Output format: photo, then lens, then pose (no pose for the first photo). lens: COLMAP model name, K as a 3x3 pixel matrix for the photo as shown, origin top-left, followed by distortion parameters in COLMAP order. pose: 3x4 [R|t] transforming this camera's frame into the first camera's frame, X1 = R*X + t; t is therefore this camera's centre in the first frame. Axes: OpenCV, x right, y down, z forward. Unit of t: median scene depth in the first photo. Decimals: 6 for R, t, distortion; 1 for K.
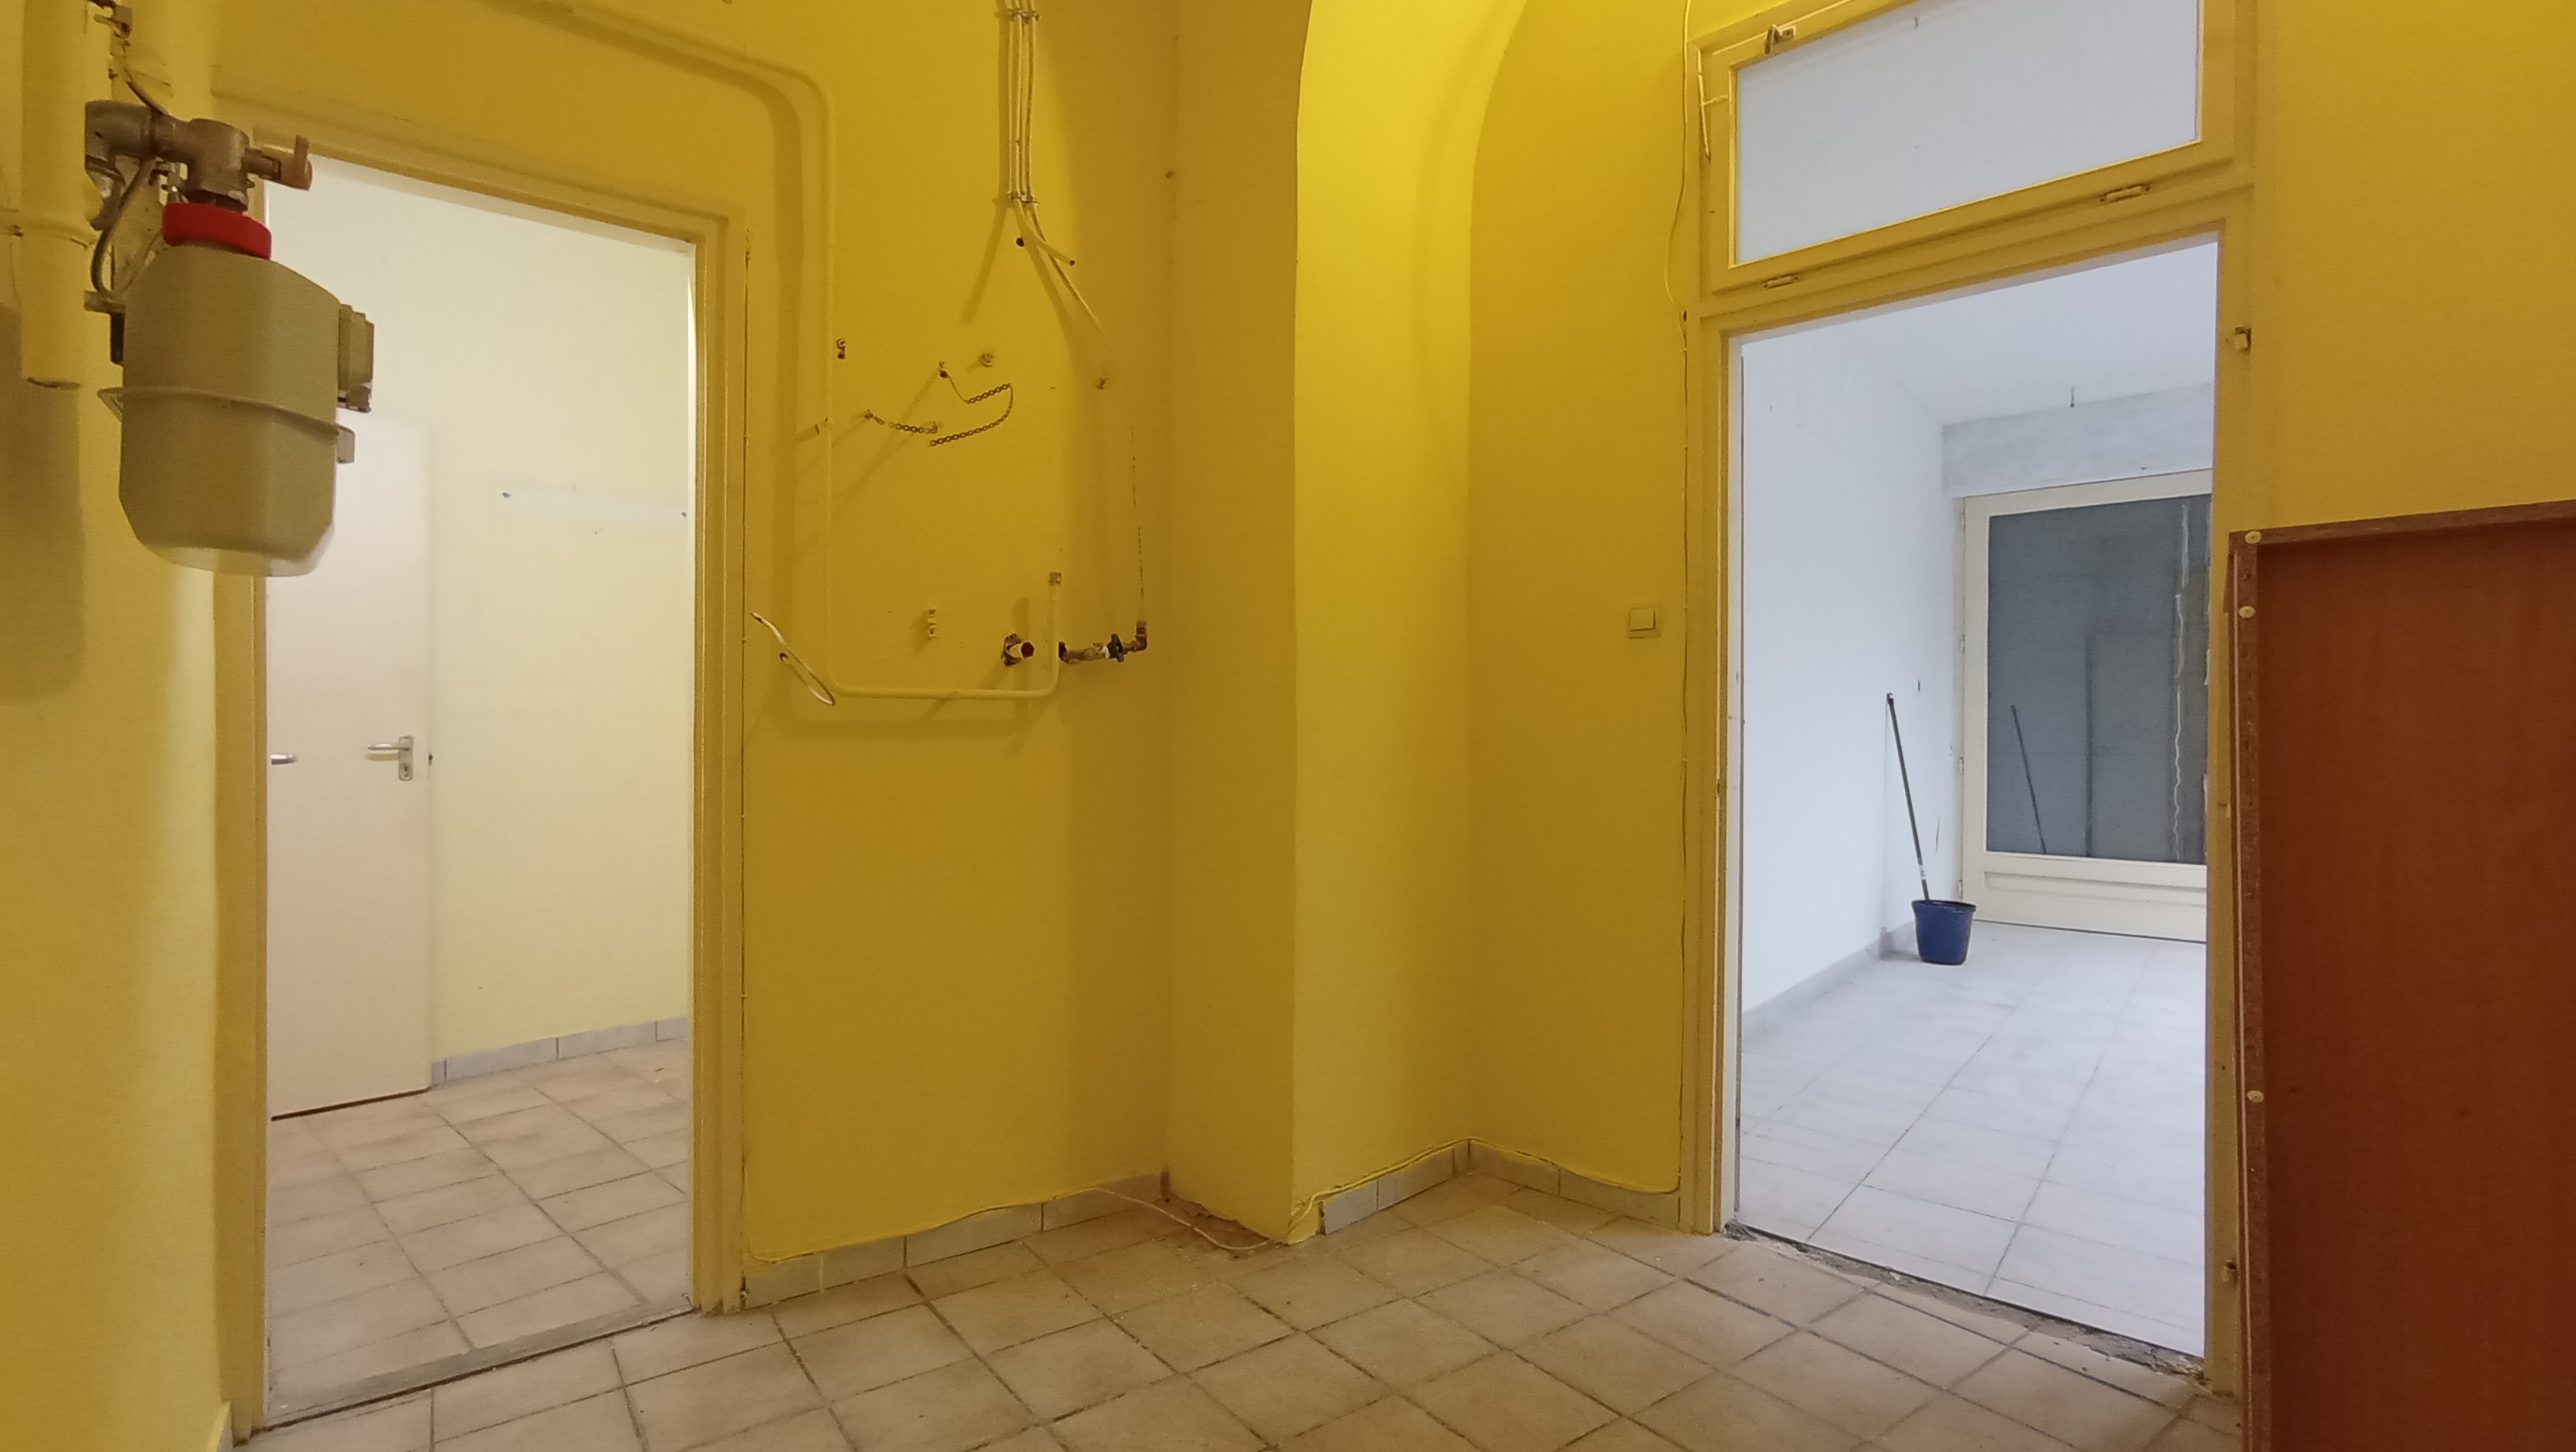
lens RADIAL K [[1135.7, 0, 1295.2], [0, 1135.7, 737.1], [0, 0, 1]] dist [-0.001245, 0.000031]
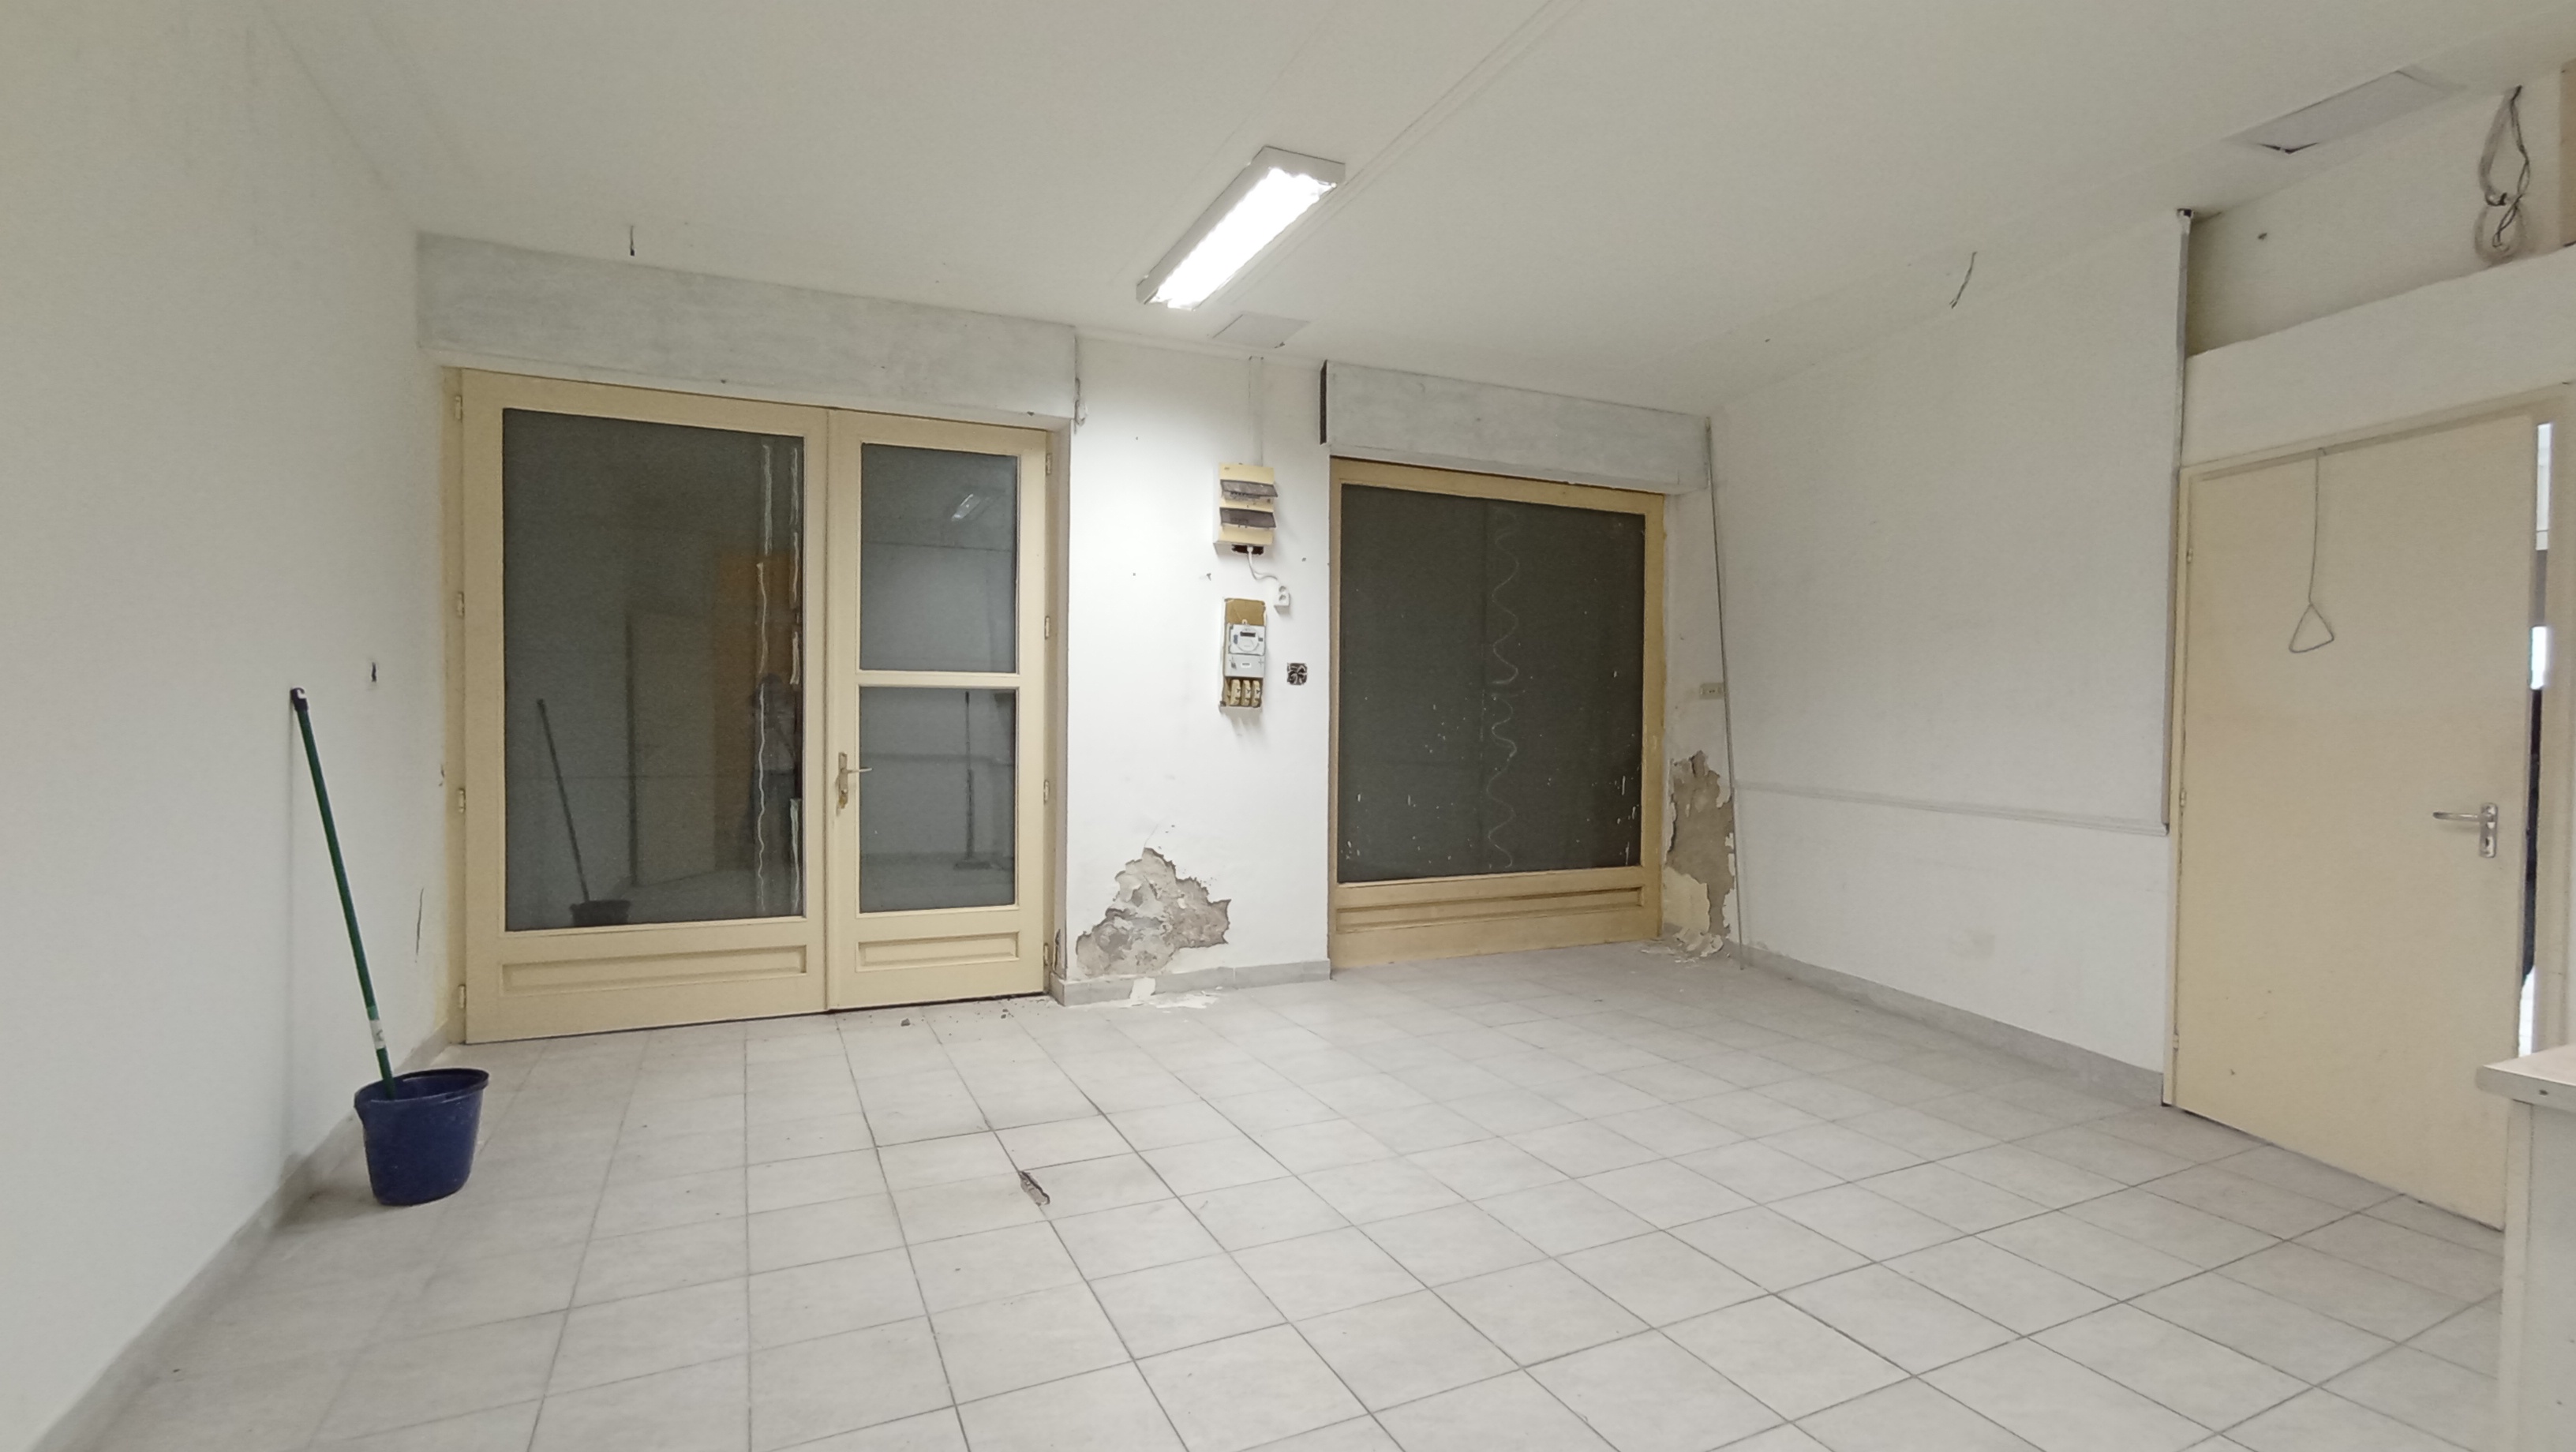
lens RADIAL K [[1160.4, 0, 1294.0], [0, 1160.4, 732.8], [0, 0, 1]] dist [-0.043822, 0.031398]
pose [[0.408924, -0.018151, 0.912388, 0.245553], [0.001591, 0.999815, 0.019177, -0.029142], [-0.912567, -0.006390, 0.408878, 0.397226]]
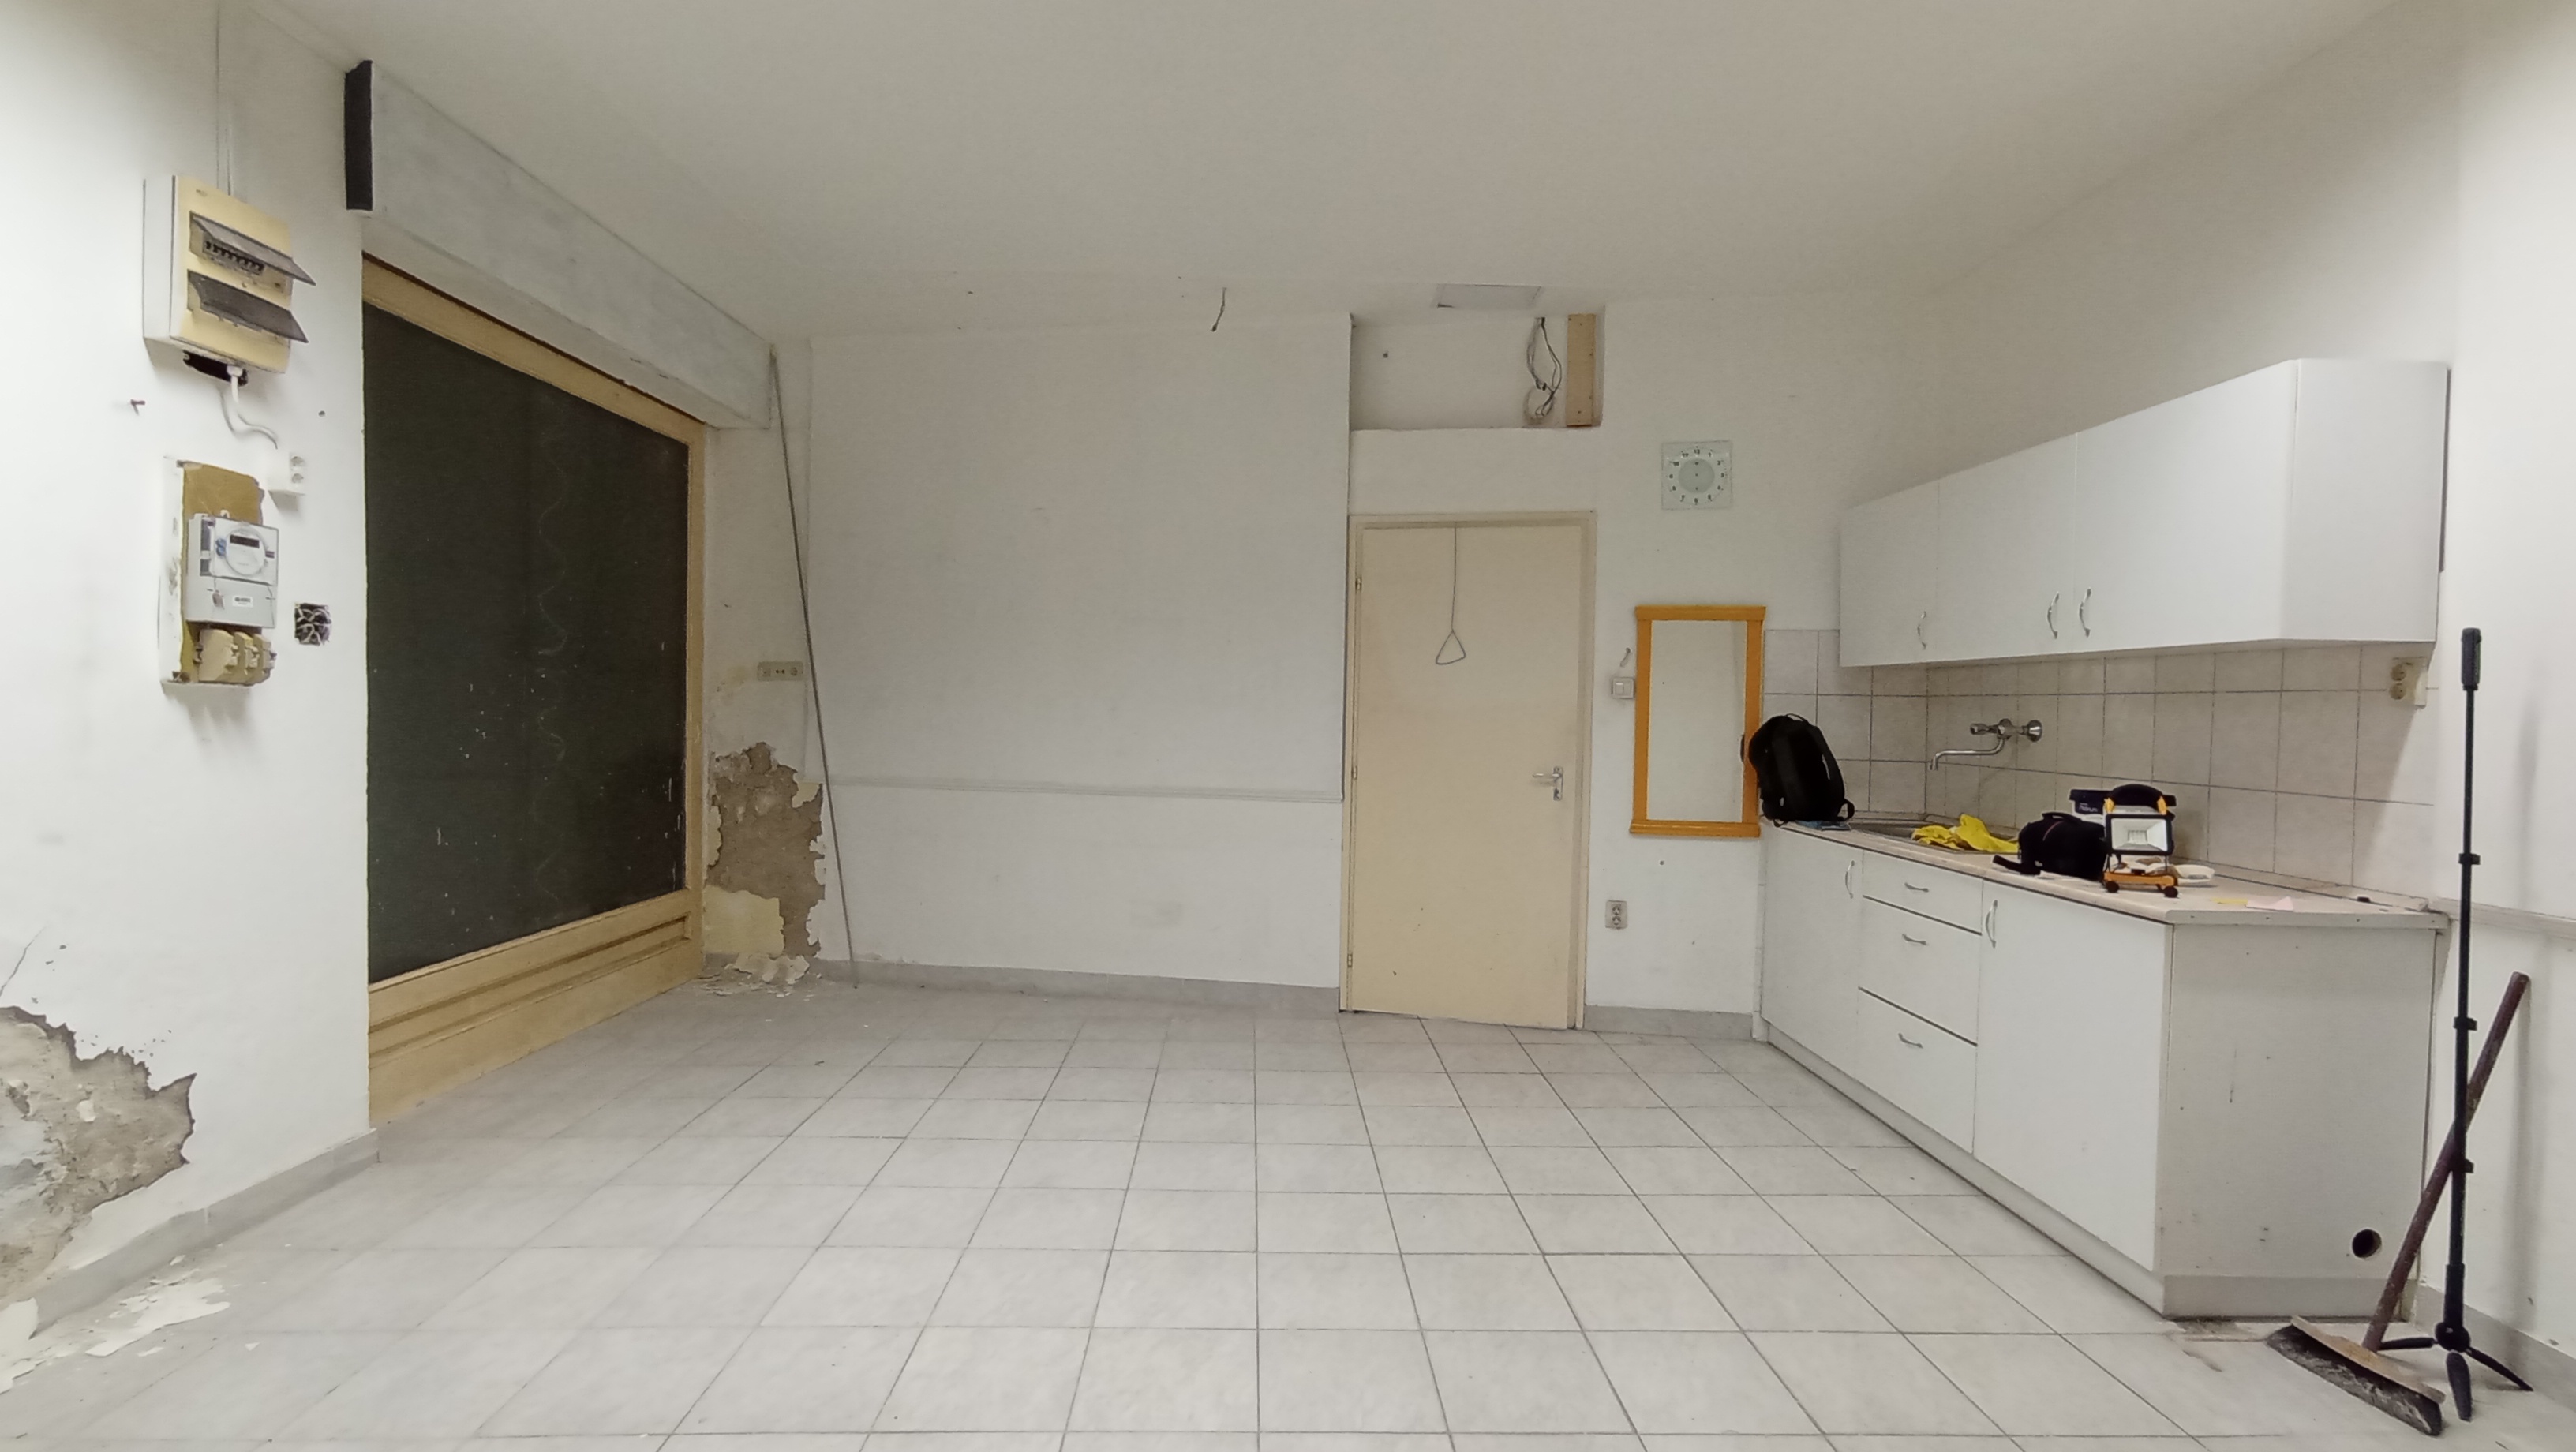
lens RADIAL K [[1160.4, 0, 1294.0], [0, 1160.4, 732.8], [0, 0, 1]] dist [-0.043822, 0.031398]
pose [[-0.672671, -0.034296, 0.739146, 0.447642], [-0.015895, 0.999365, 0.031904, -0.033991], [-0.739771, 0.009712, -0.672789, 0.810631]]
